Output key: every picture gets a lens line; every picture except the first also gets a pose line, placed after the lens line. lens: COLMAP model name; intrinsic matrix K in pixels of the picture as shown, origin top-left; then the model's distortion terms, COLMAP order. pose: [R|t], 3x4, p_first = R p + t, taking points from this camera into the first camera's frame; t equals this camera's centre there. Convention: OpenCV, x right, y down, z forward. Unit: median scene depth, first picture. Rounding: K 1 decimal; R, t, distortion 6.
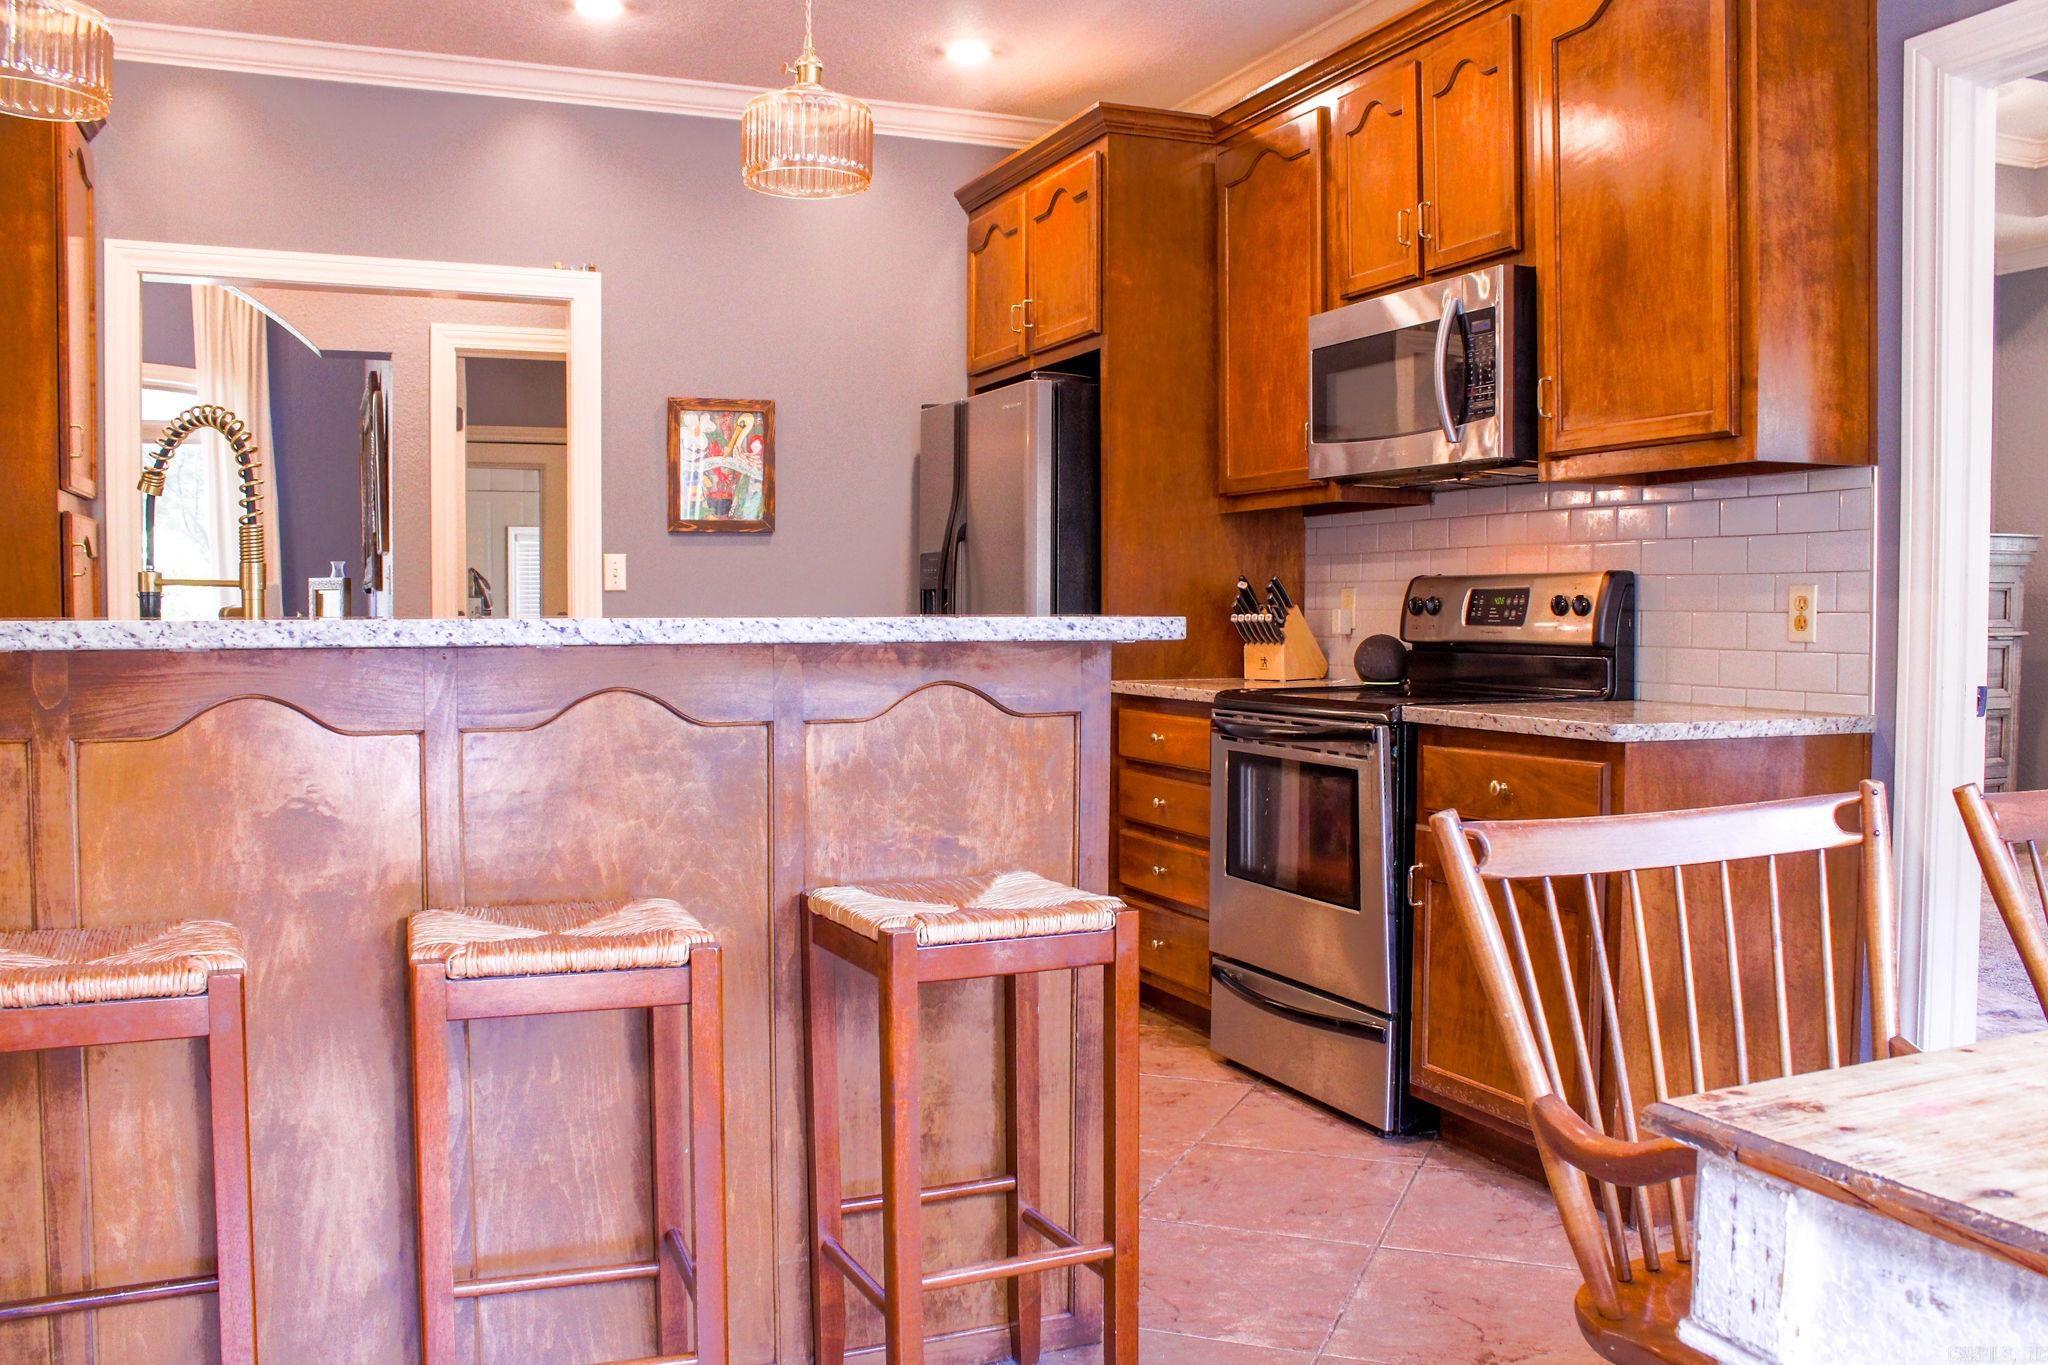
lens RADIAL K [[1675.6, 0, 1024.0], [0, 1675.6, 682.5], [0, 0, 1]] dist [-0.140771, 0.004612]
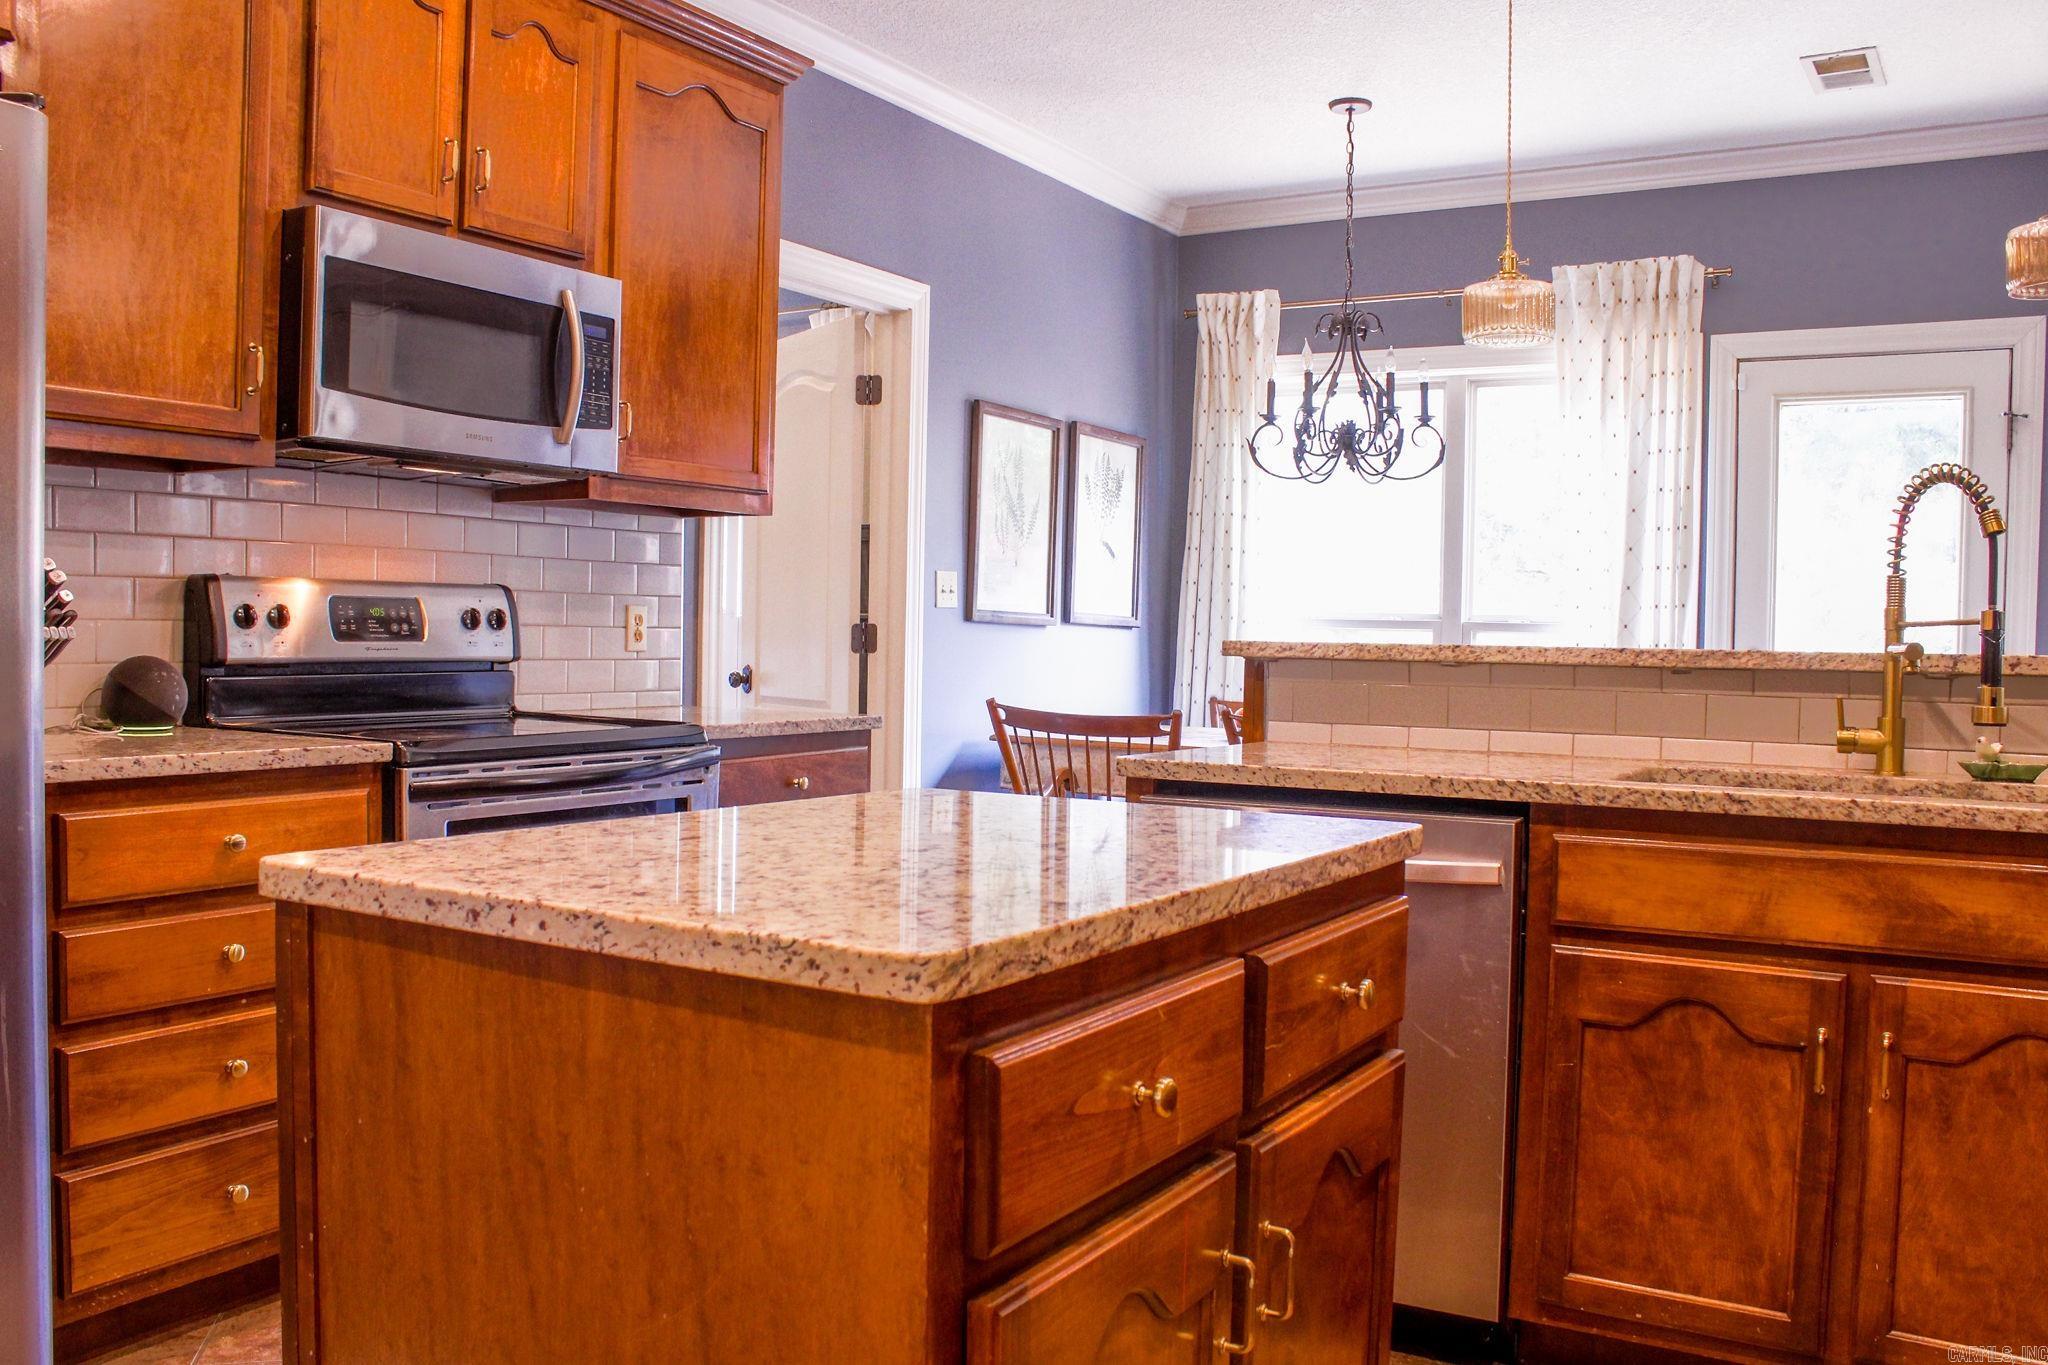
lens RADIAL K [[1675.6, 0, 1024.0], [0, 1675.6, 682.5], [0, 0, 1]] dist [-0.140771, 0.004612]
pose [[-0.587578, -0.034899, 0.808414, -0.611003], [0.016804, 0.998328, 0.055311, -0.056266], [-0.808993, 0.046084, -0.586009, 1.274375]]
